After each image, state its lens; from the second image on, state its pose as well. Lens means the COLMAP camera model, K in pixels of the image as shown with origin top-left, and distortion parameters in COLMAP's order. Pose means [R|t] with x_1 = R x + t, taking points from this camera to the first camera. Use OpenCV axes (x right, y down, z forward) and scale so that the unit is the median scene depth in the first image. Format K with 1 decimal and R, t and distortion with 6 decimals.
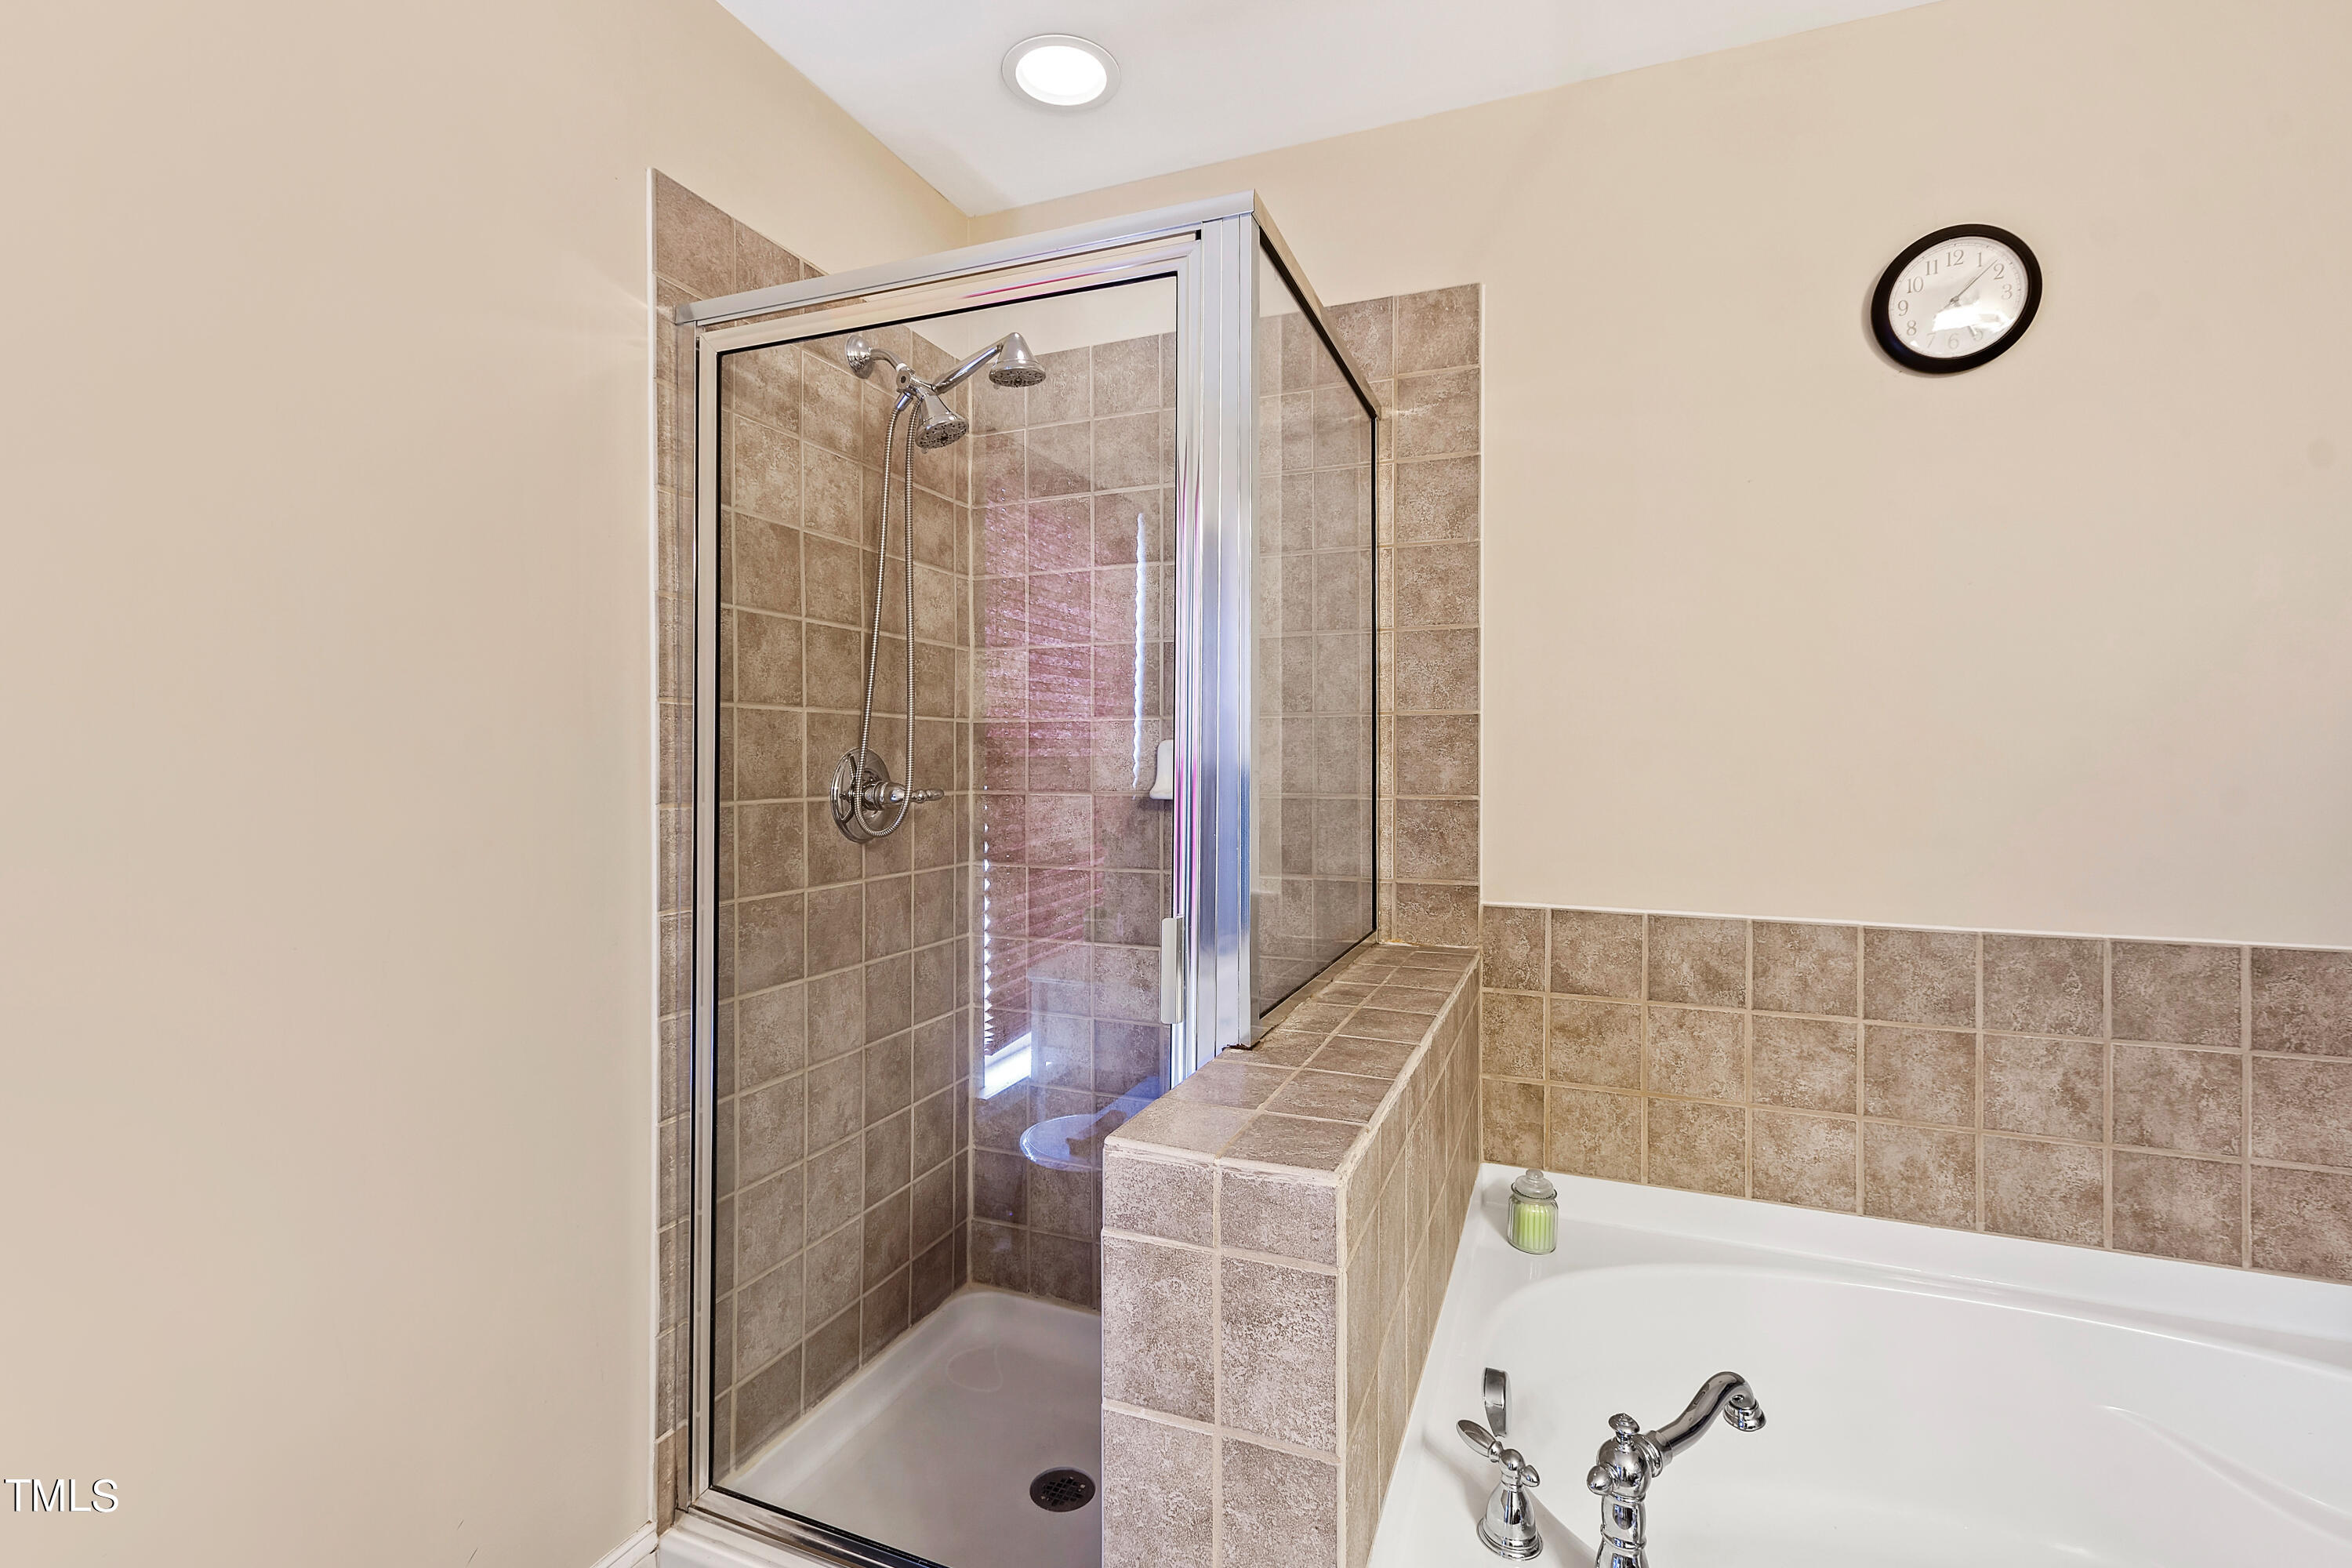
lens RADIAL K [[1040.5, 0, 1168.8], [0, 1040.5, 764.7], [0, 0, 1]] dist [0.003502, -0.003897]
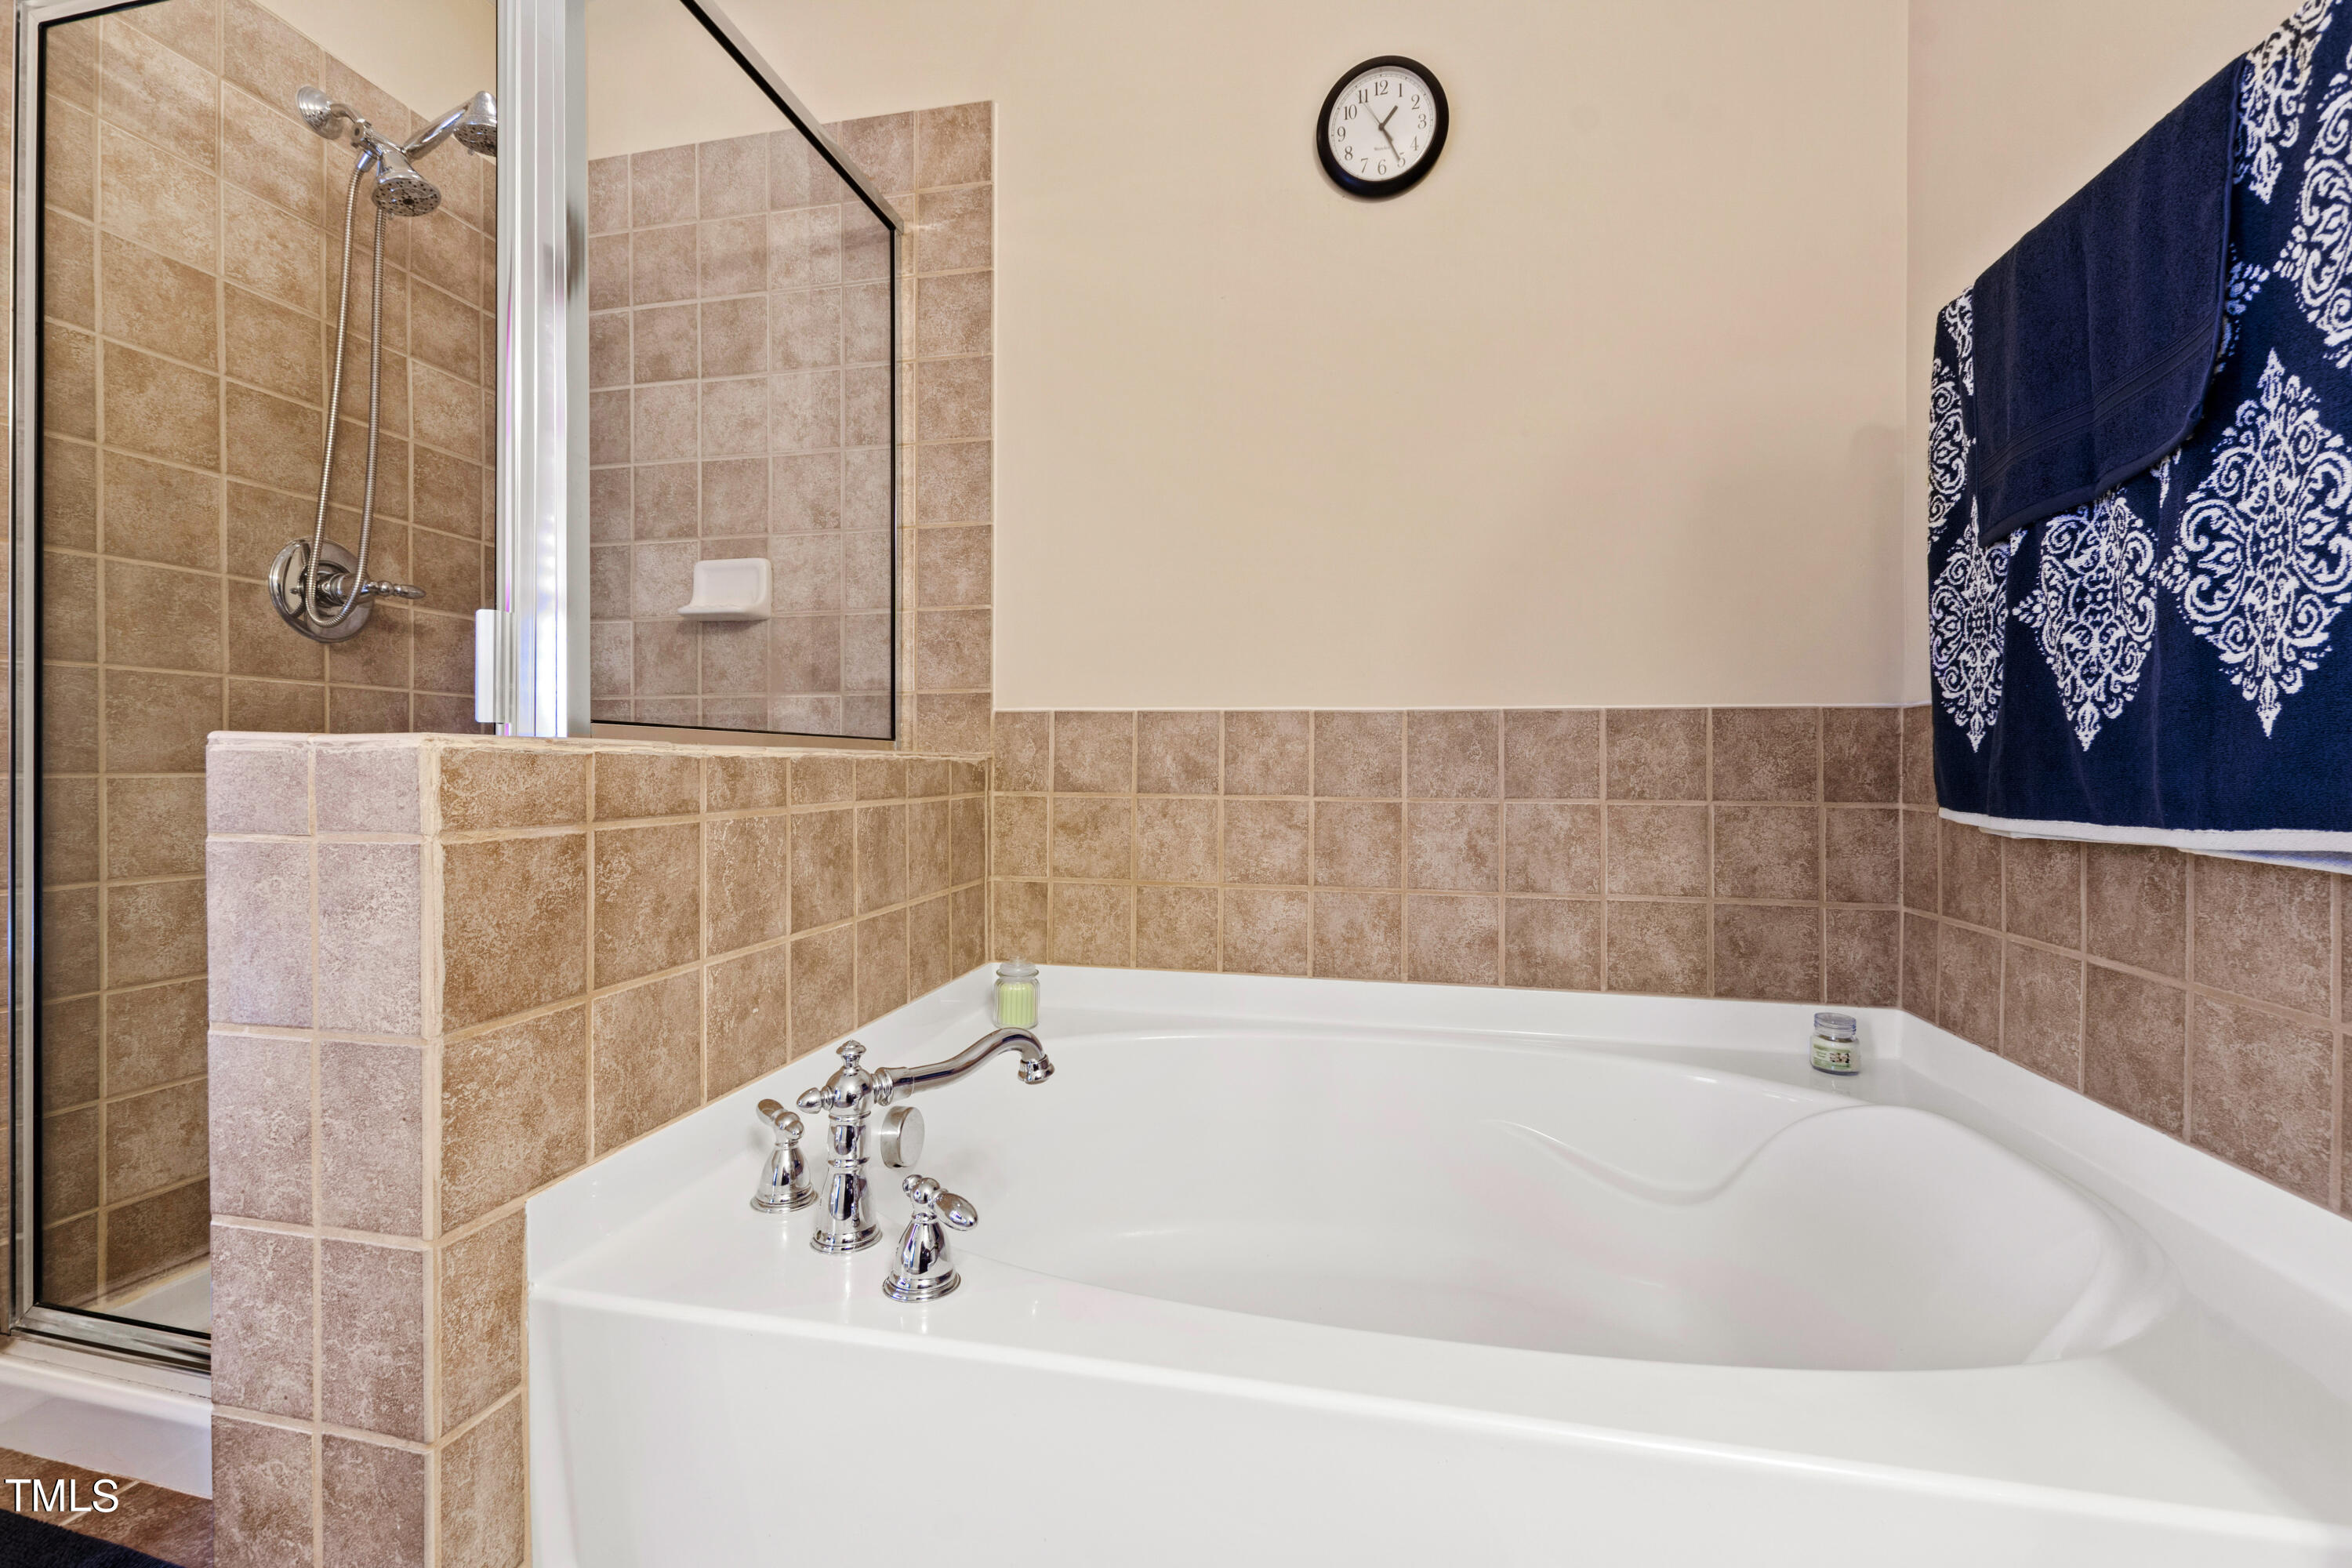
lens RADIAL K [[989.4, 0, 1167.8], [0, 989.4, 779.5], [0, 0, 1]] dist [-0.001182, -0.001550]
pose [[0.985698, 0.001864, 0.168513, 0.320853], [-0.002961, 0.999976, 0.006260, 0.205504], [-0.168498, -0.006670, 0.985679, 0.011704]]
